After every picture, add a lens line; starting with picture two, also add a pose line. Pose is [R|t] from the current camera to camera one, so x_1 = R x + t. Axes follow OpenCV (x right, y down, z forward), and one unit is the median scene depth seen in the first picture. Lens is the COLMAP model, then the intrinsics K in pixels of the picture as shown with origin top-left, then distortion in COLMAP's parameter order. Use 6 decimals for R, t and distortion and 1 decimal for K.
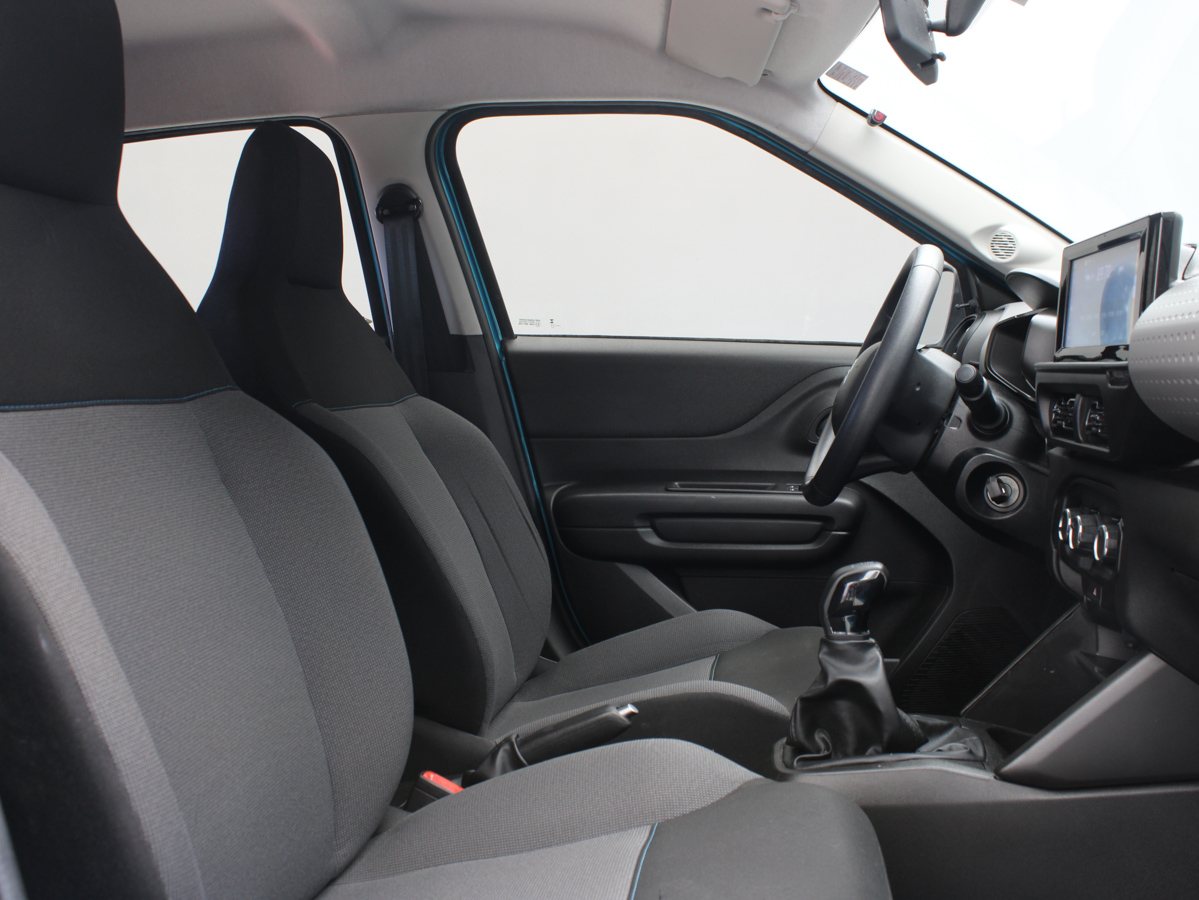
lens RADIAL K [[1192.1, 0, 599.5], [0, 1192.1, 450.0], [0, 0, 1]] dist [-0.180111, 0.151373]
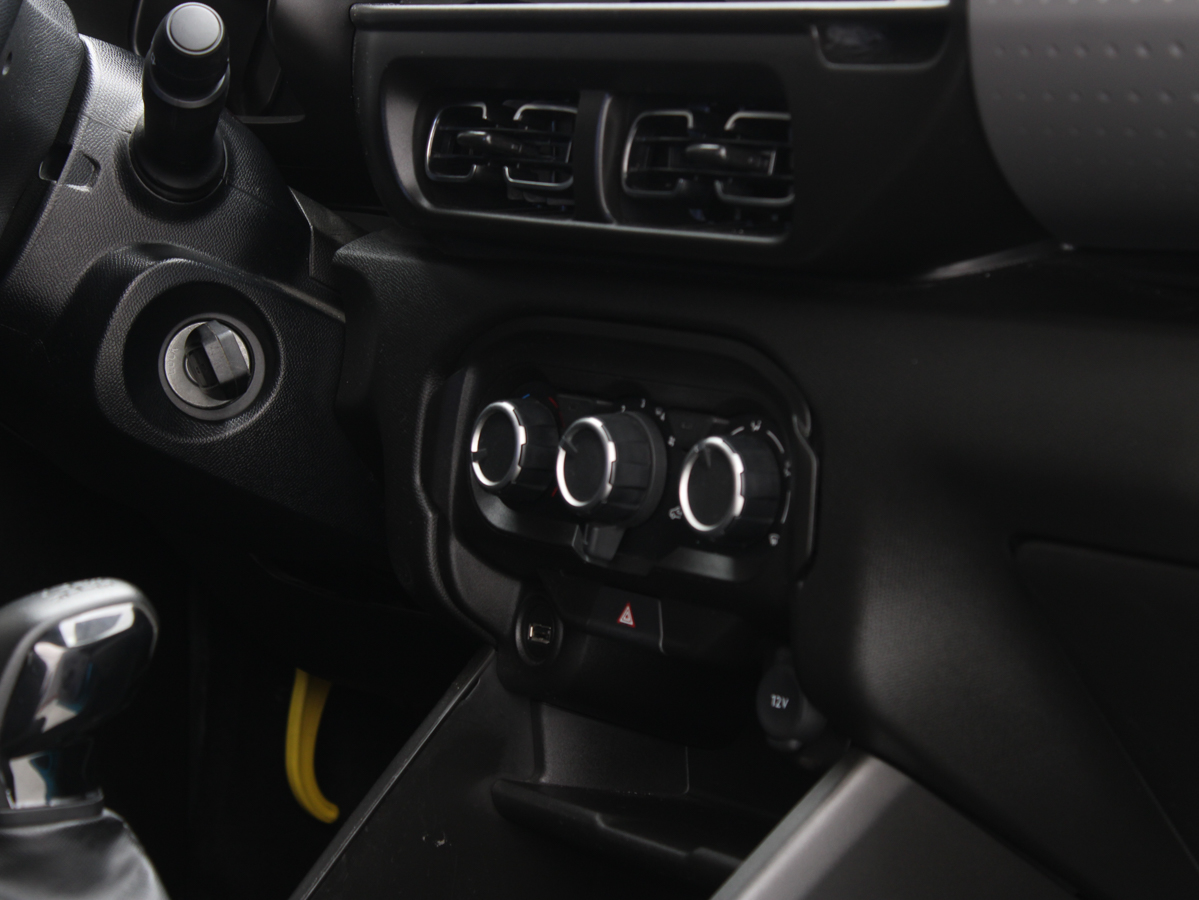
lens RADIAL K [[3116.9, 0, 599.5], [0, 3116.9, 450.0], [0, 0, 1]] dist [0.040184, 0.203498]
pose [[0.725624, -0.052015, 0.686122, -0.226044], [0.013683, 0.998032, 0.061189, 0.004604], [-0.687955, -0.035012, 0.724908, 0.217439]]
